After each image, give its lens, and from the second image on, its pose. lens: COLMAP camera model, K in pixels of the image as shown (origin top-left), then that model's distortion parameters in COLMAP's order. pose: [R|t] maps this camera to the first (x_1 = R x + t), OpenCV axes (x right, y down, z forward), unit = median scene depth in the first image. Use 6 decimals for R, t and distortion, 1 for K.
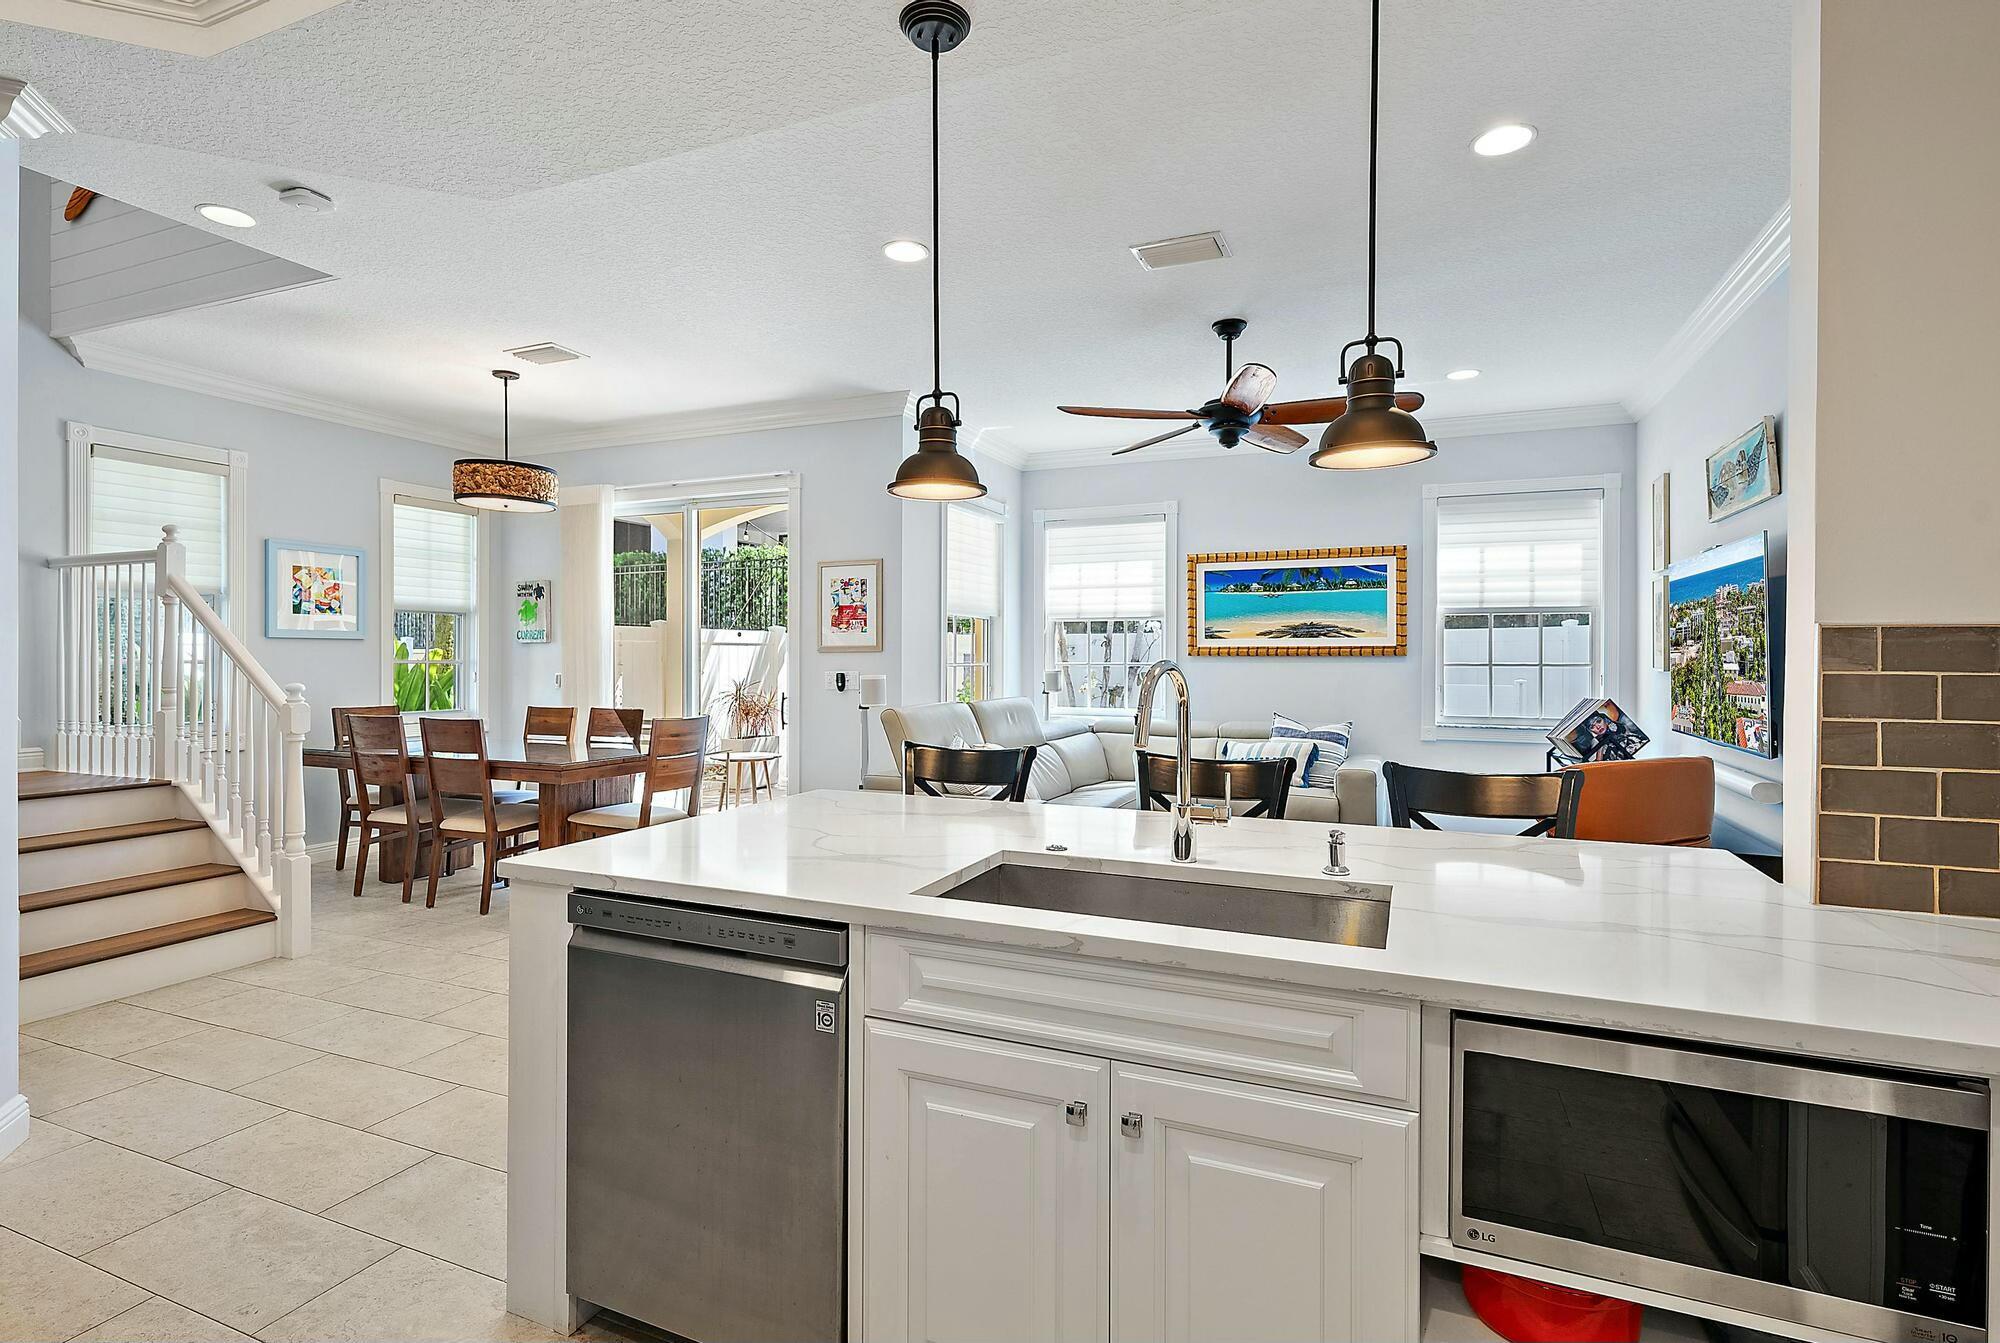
lens RADIAL K [[941.5, 0, 991.9], [0, 941.5, 660.9], [0, 0, 1]] dist [0.002490, 0.000260]
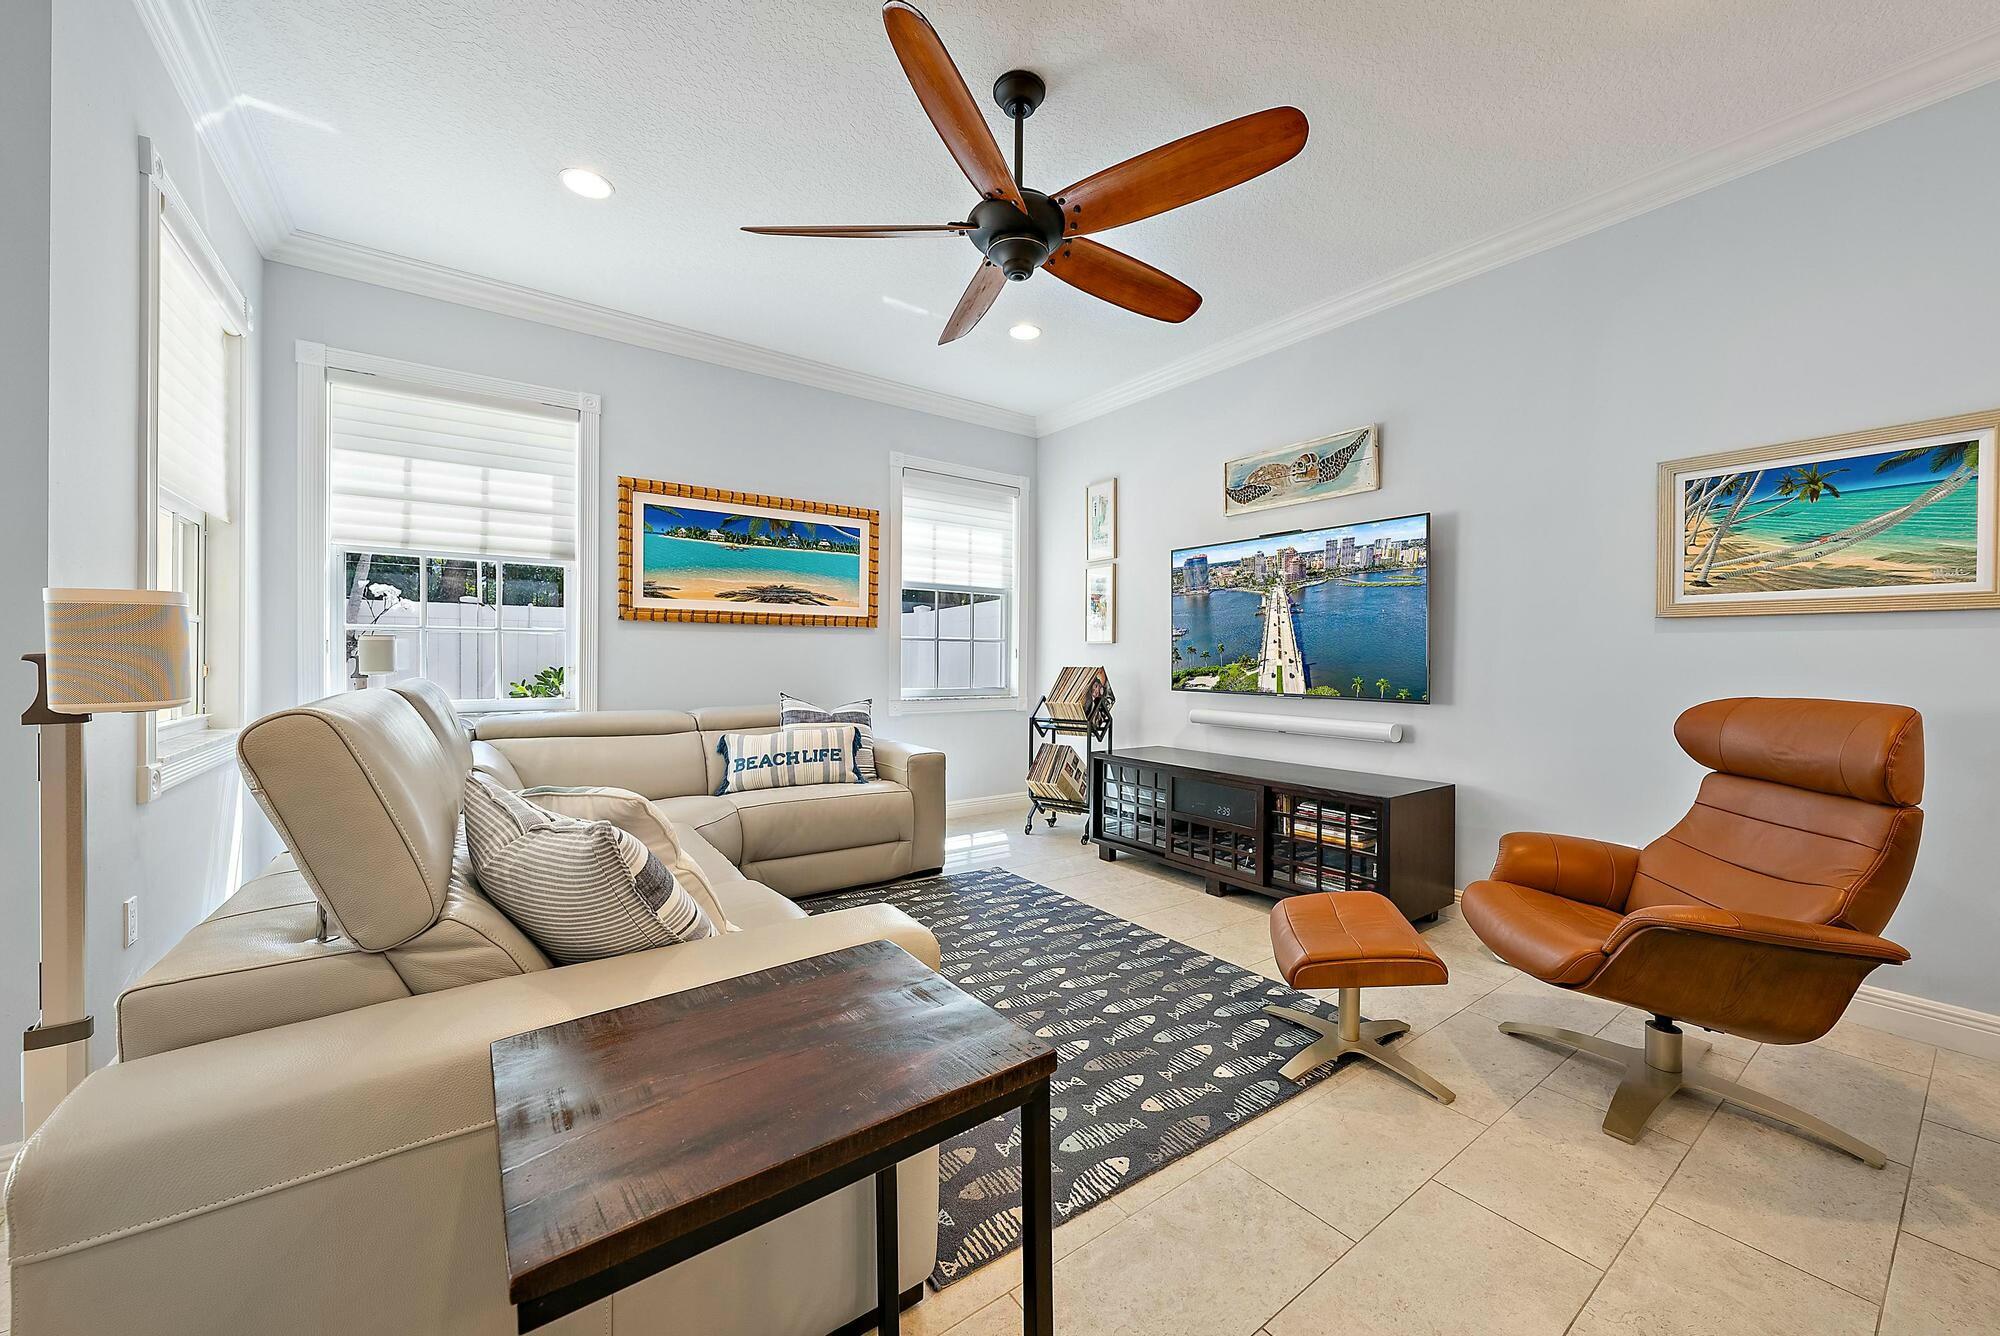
lens RADIAL K [[730.4, 0, 996.7], [0, 730.4, 660.4], [0, 0, 1]] dist [-0.002899, -0.000099]
pose [[0.505519, 0.000088, 0.862815, -0.131398], [-0.002047, 0.999997, 0.001097, 0.026091], [-0.862813, -0.002321, 0.505518, 0.522570]]
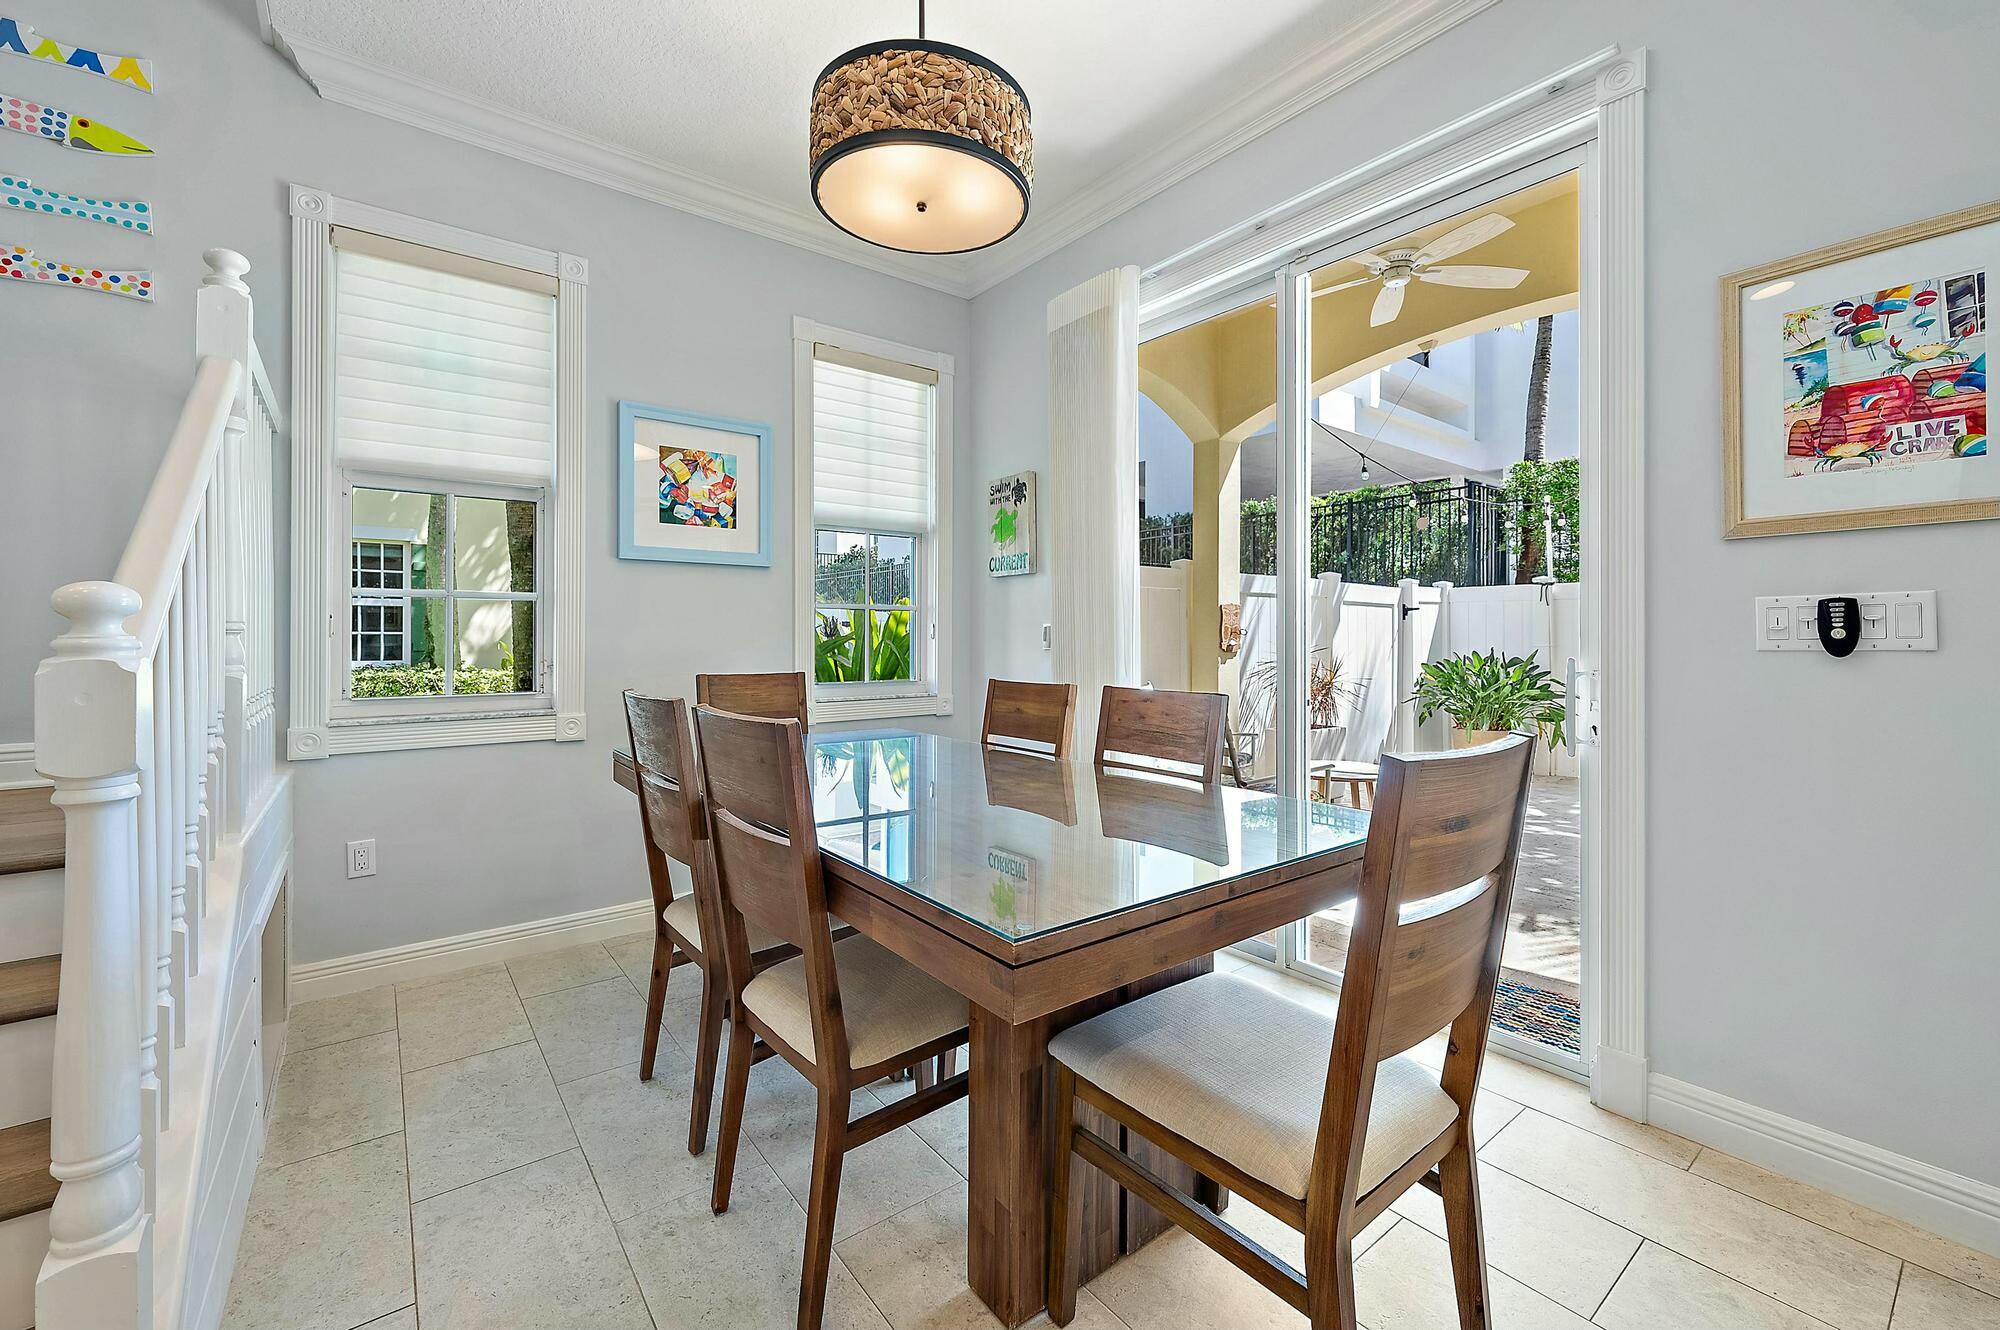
lens RADIAL K [[816.6, 0, 1011.1], [0, 816.6, 634.9], [0, 0, 1]] dist [0.001587, 0.000827]
pose [[0.880122, -0.002464, -0.474741, -0.255659], [0.000371, 0.999990, -0.004501, 0.024412], [0.474747, 0.003786, 0.880114, 0.581150]]
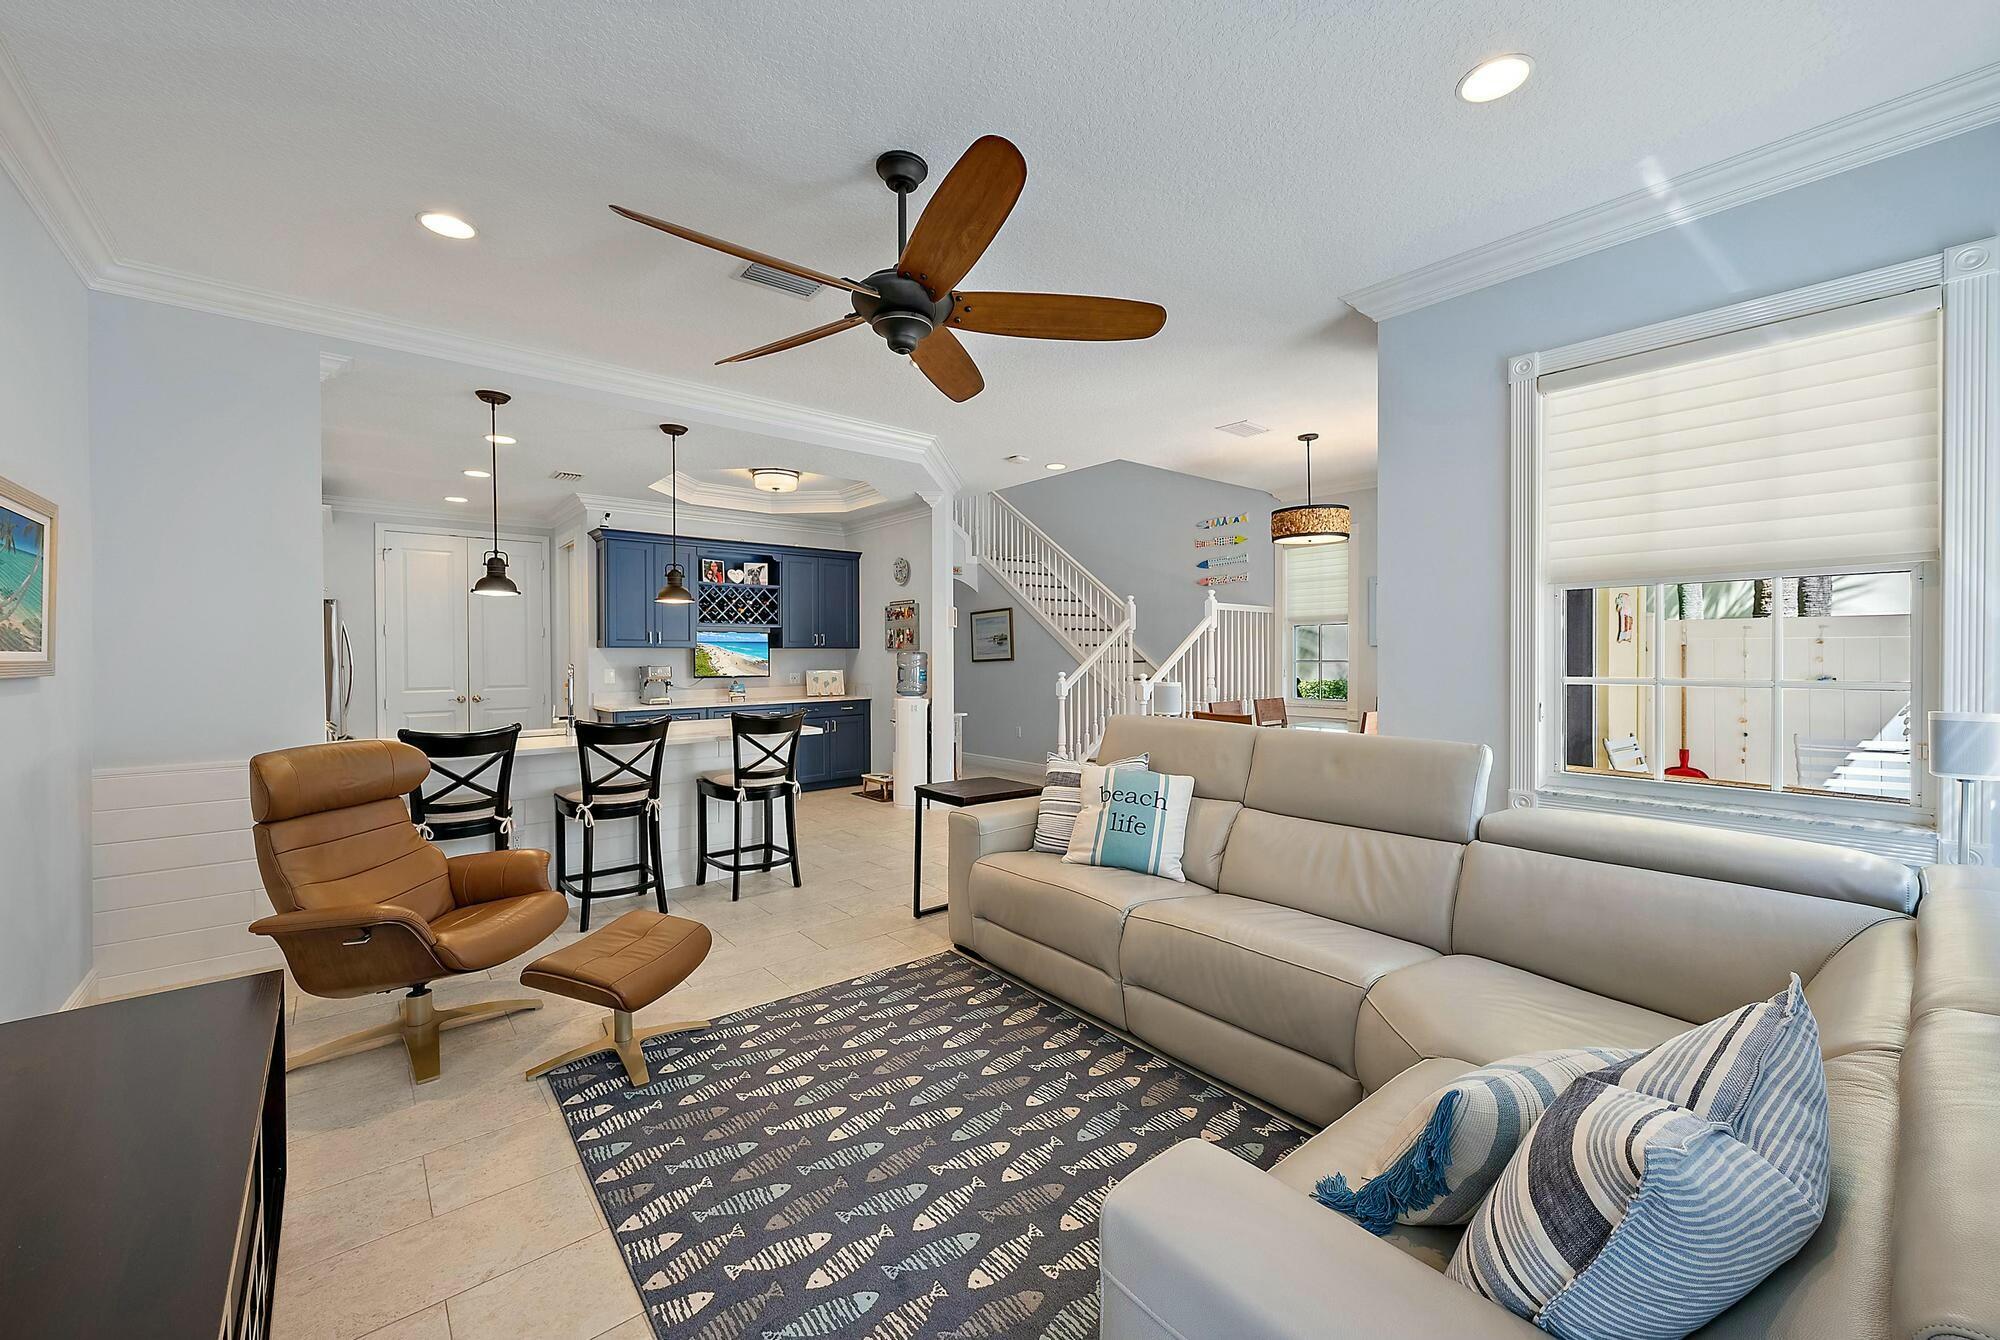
lens RADIAL K [[794.2, 0, 1002.5], [0, 794.2, 659.1], [0, 0, 1]] dist [0.000310, -0.000455]
pose [[-0.433644, 0.004264, -0.901074, 0.520156], [-0.002163, 0.999981, 0.005773, -0.009589], [0.901082, 0.004452, -0.433626, 0.913366]]
